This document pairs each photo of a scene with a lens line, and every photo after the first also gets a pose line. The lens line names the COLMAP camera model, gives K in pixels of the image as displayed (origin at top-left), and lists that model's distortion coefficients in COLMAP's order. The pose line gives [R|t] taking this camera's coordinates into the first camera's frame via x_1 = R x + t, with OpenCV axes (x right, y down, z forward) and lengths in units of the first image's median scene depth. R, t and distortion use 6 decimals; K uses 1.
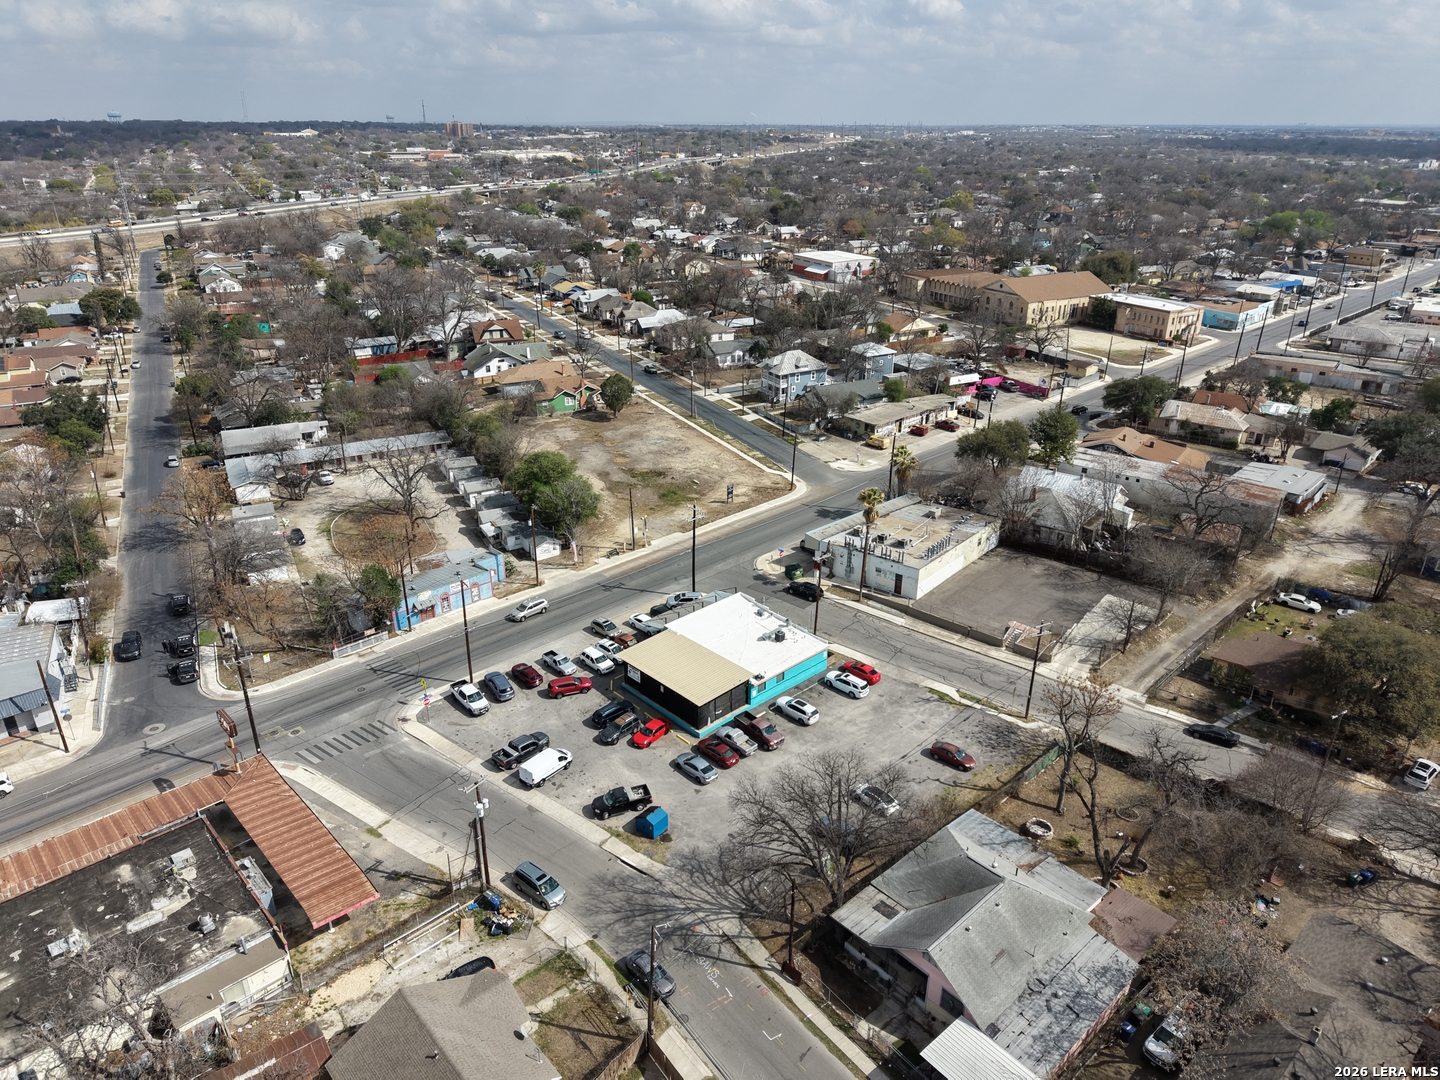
lens RADIAL K [[974.3, 0, 720.0], [0, 974.3, 540.0], [0, 0, 1]] dist [0.024464, -0.010983]
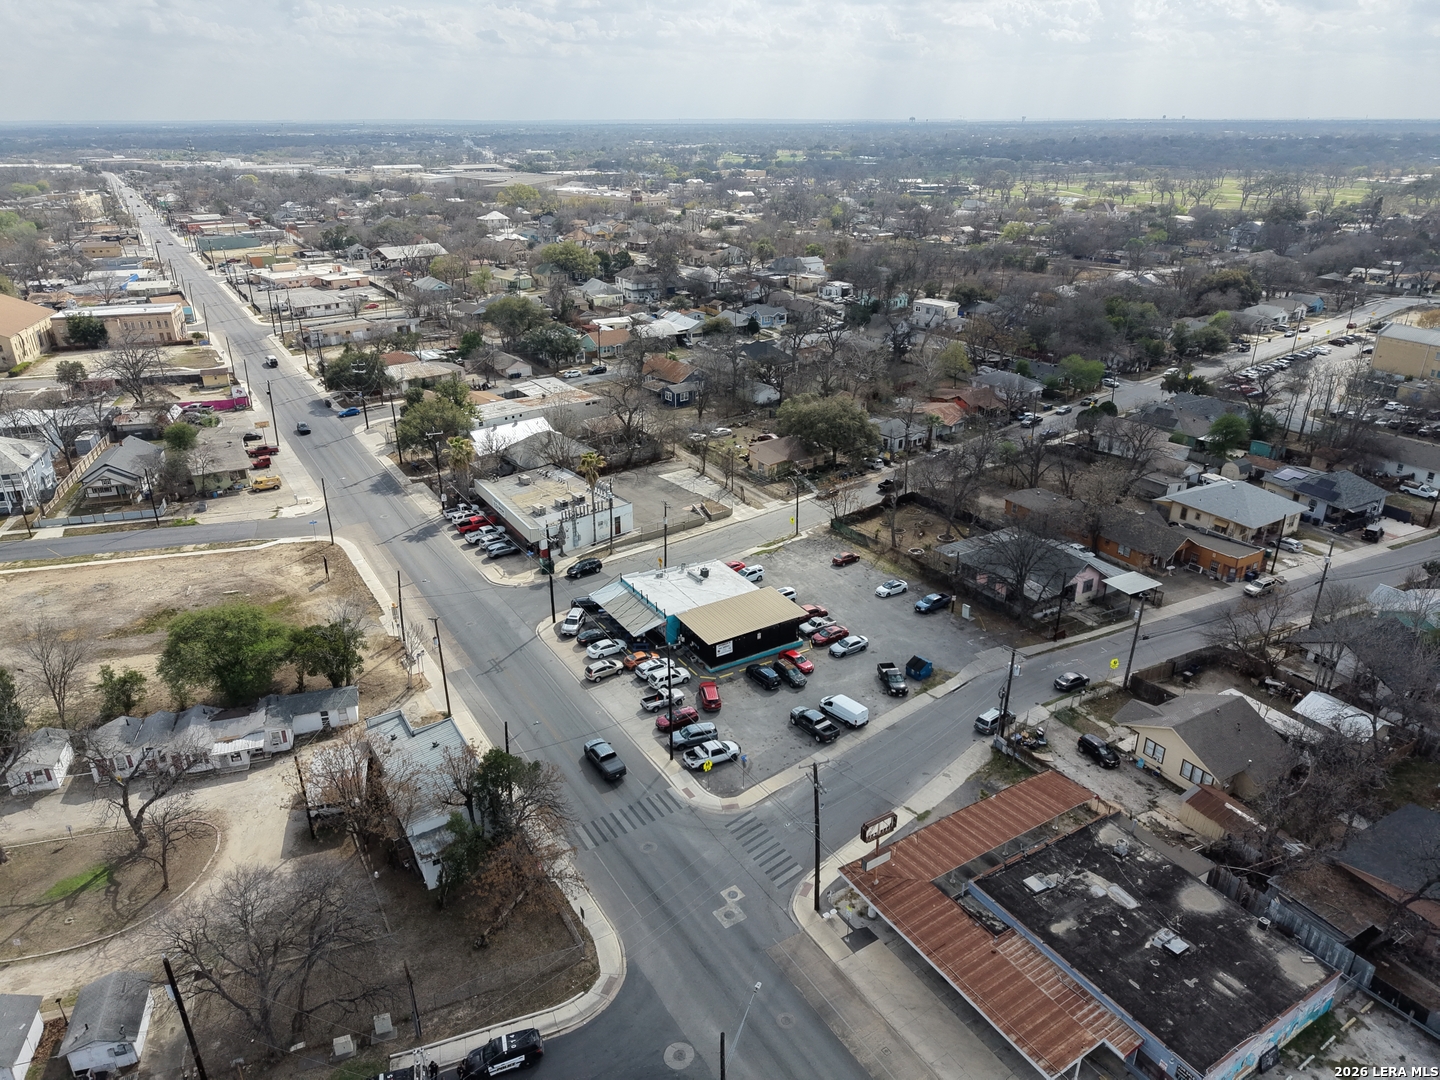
lens RADIAL K [[974.3, 0, 720.0], [0, 974.3, 540.0], [0, 0, 1]] dist [0.024464, -0.010983]
pose [[0.188390, -0.388268, 0.902085, -0.803053], [0.389044, 0.872892, 0.294455, -0.221185], [-0.901750, 0.295478, 0.315498, 0.529454]]
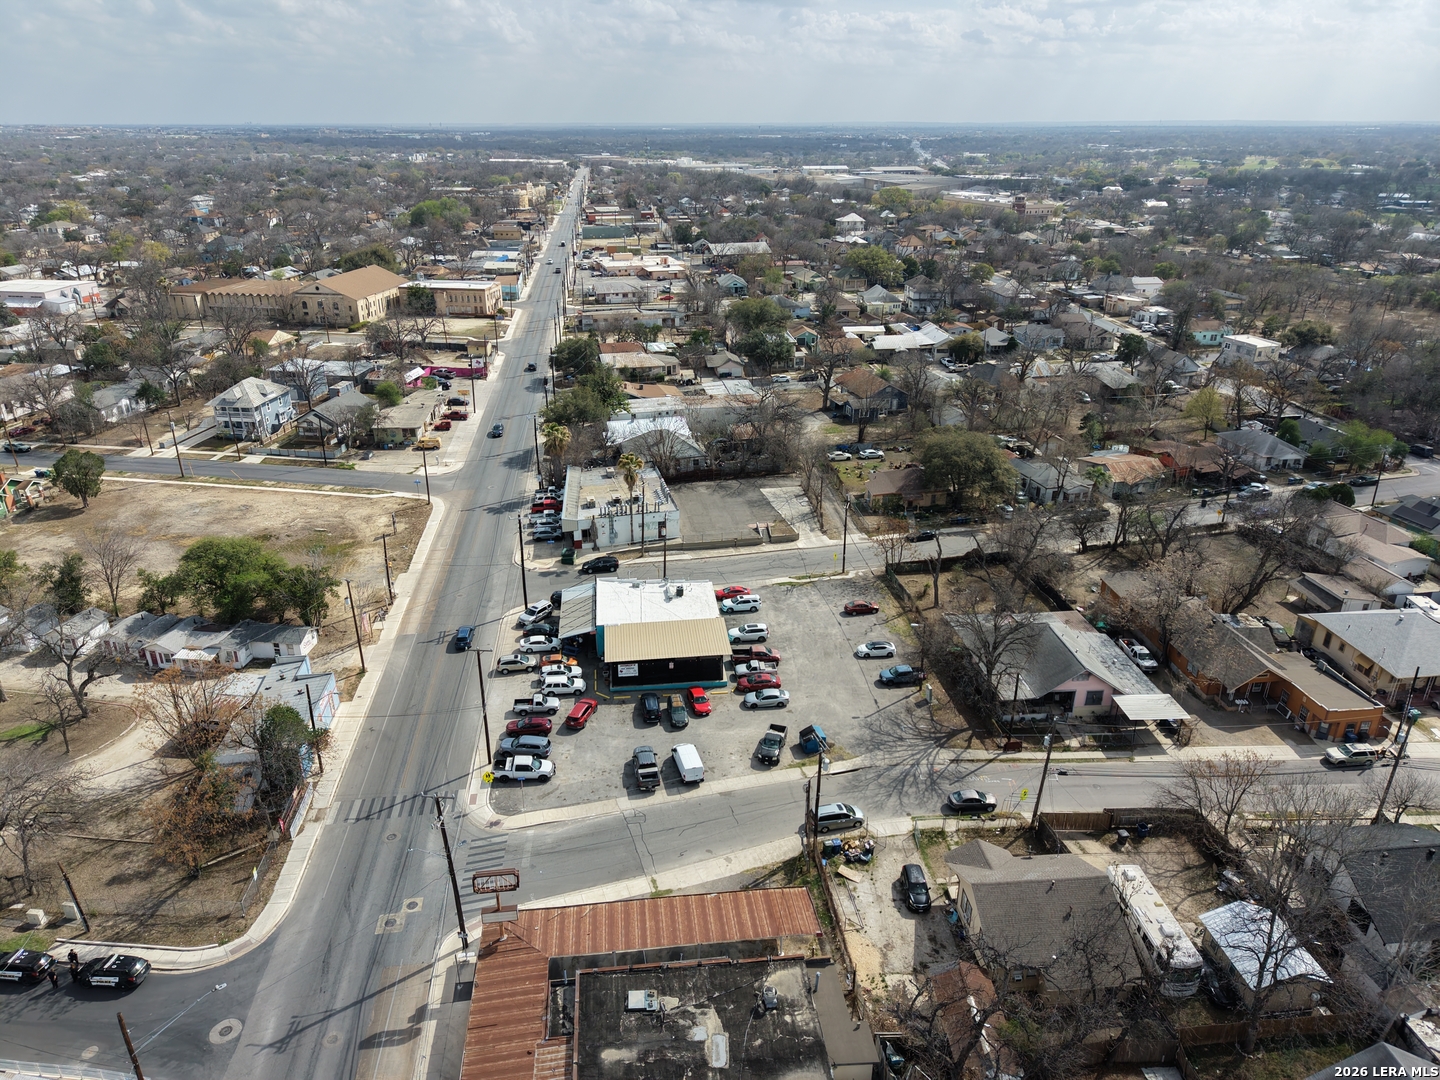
lens RADIAL K [[952.2, 0, 720.5], [0, 952.2, 567.0], [0, 0, 1]] dist [0.046006, -0.044855]
pose [[0.590952, -0.339043, 0.732001, -0.590275], [0.316852, 0.932023, 0.175889, -0.086147], [-0.741876, 0.127994, 0.658208, 0.218775]]
